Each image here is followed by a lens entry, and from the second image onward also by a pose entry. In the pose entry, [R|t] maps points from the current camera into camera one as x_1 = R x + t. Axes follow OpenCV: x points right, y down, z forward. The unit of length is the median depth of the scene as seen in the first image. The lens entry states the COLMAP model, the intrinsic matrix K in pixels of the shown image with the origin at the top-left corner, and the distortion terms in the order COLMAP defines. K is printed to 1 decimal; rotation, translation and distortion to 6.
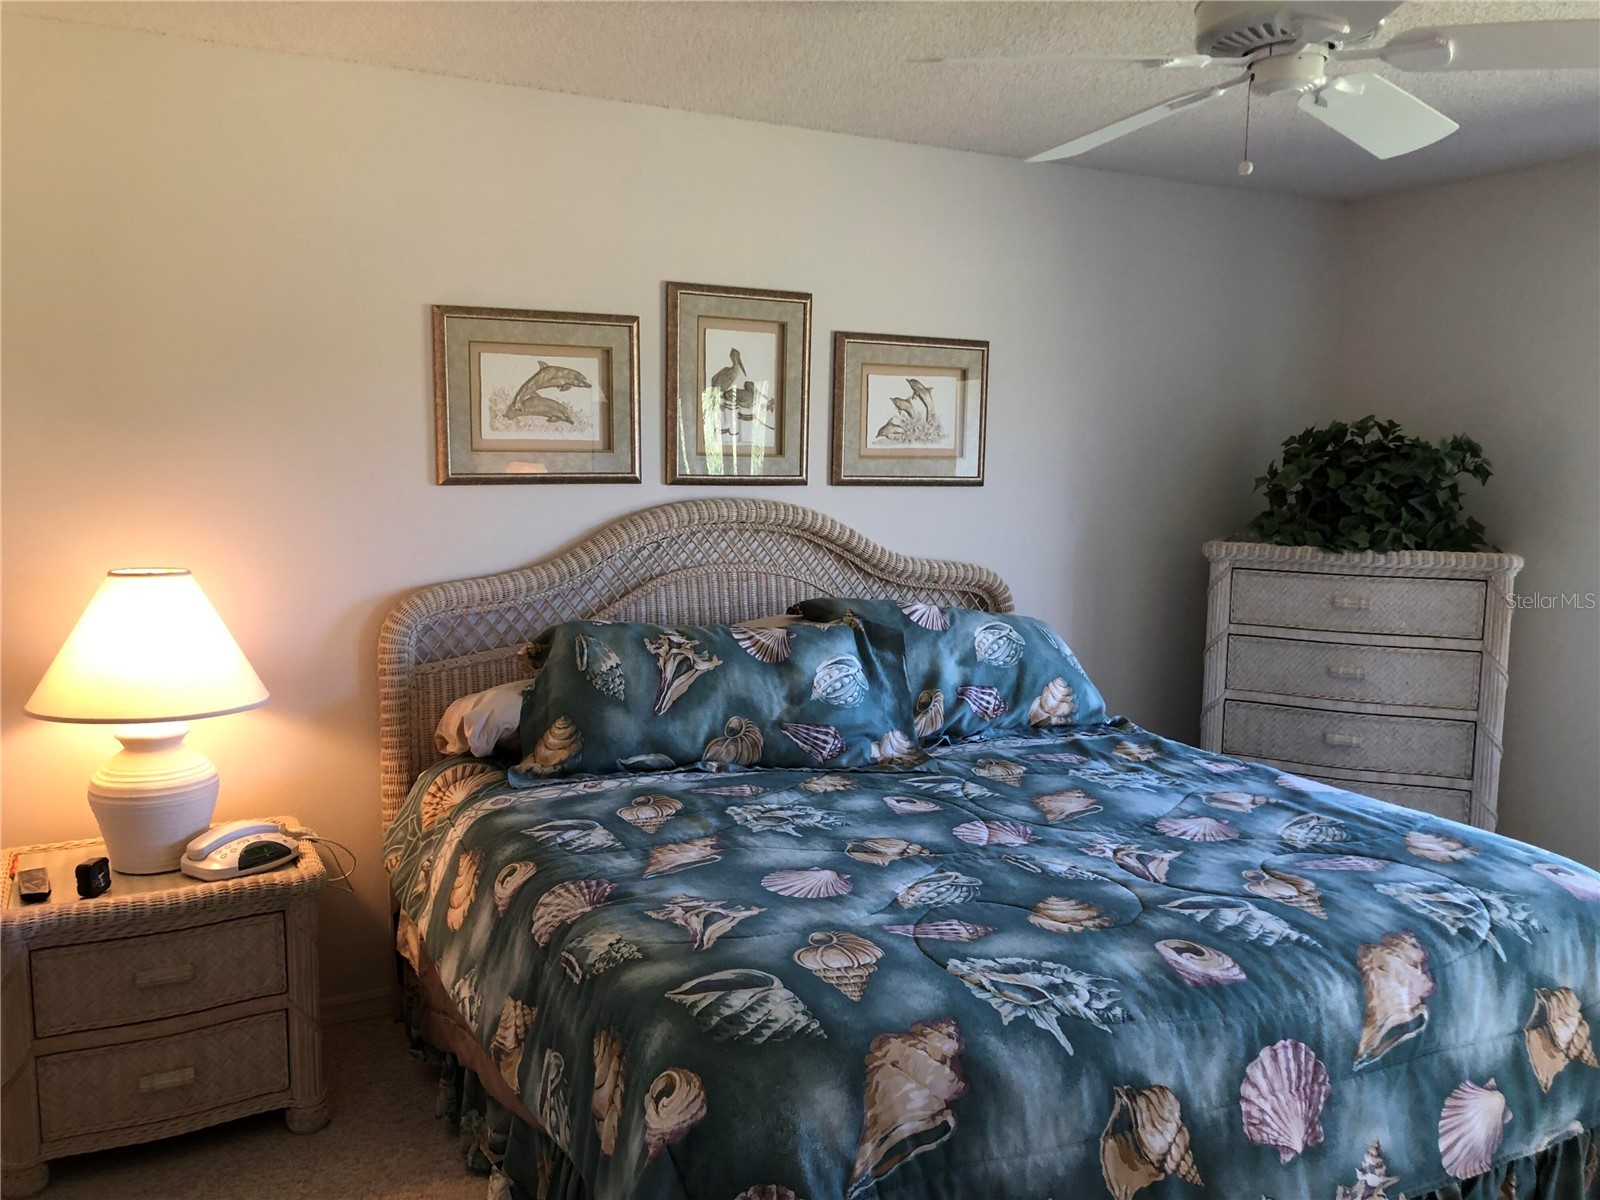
lens RADIAL K [[1296.8, 0, 800.0], [0, 1296.8, 600.0], [0, 0, 1]] dist [0.041473, 0.009615]
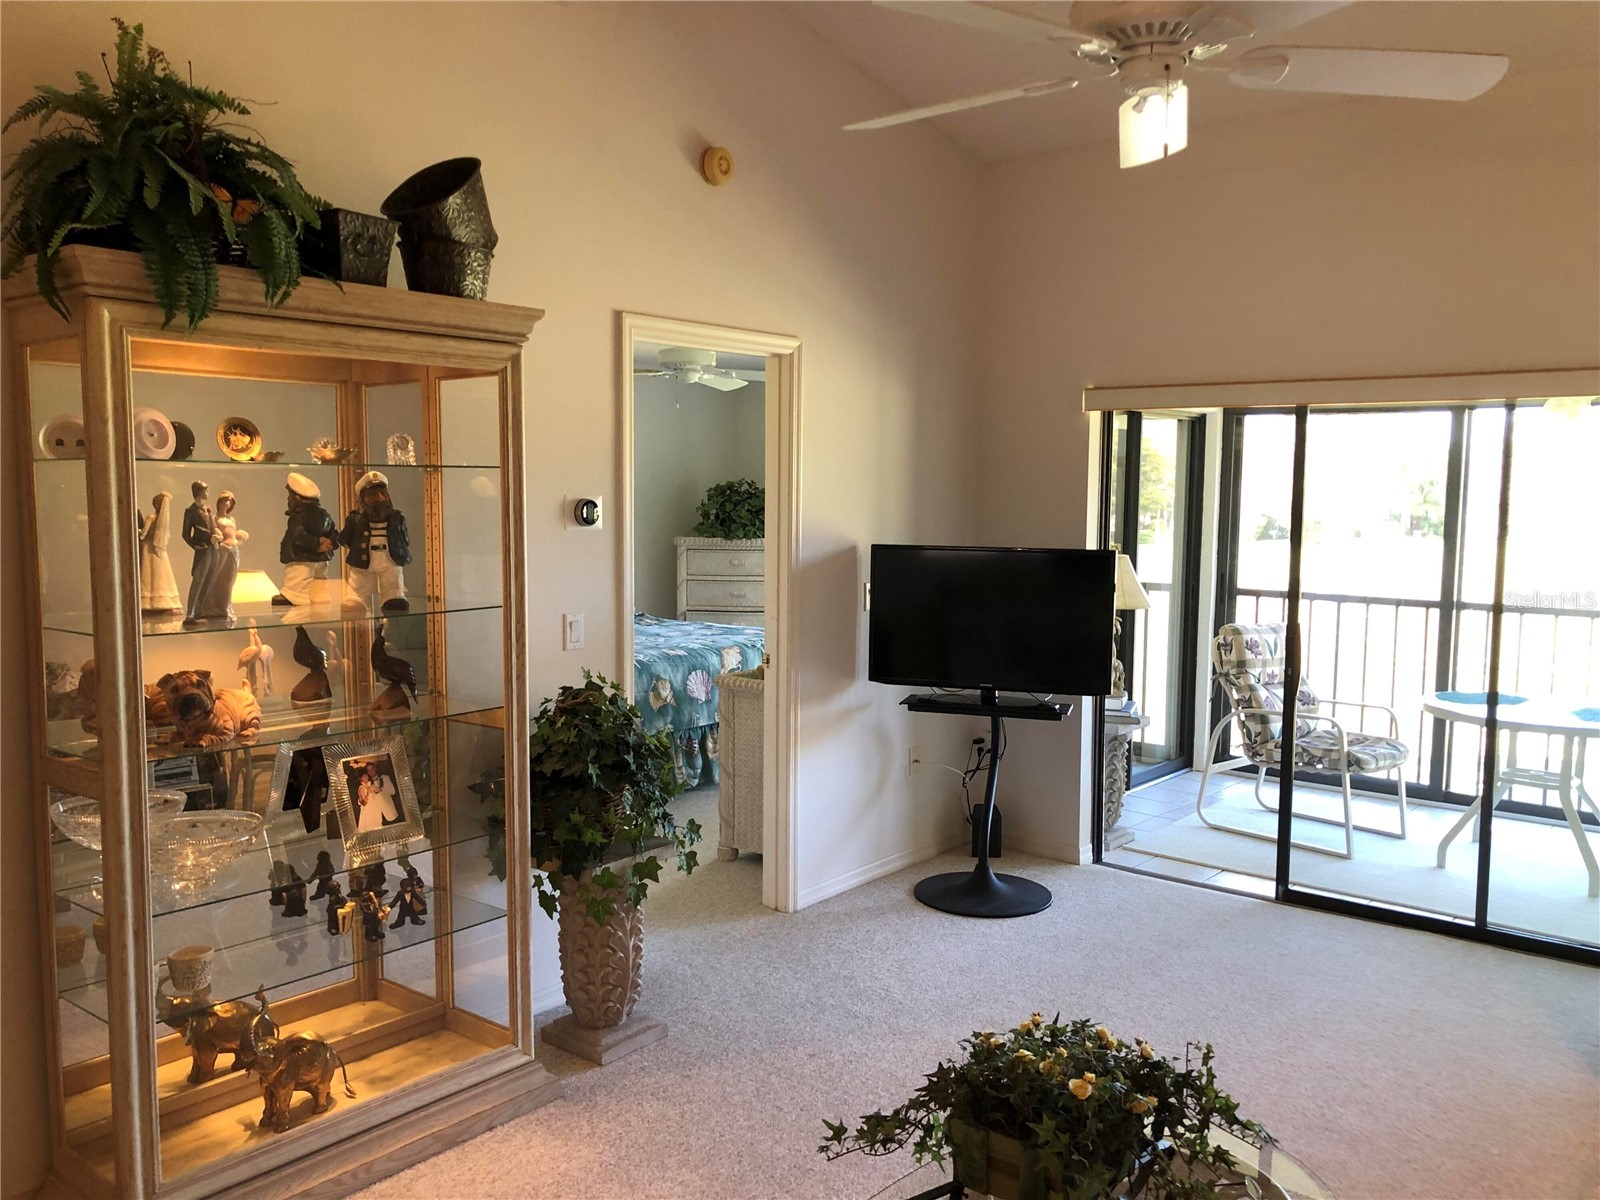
lens RADIAL K [[1296.8, 0, 800.0], [0, 1296.8, 600.0], [0, 0, 1]] dist [0.041473, 0.009615]
pose [[0.924706, -0.038565, 0.378723, -0.473707], [0.049171, 0.998621, -0.018370, 0.165281], [-0.377492, 0.035609, 0.925328, -1.603422]]
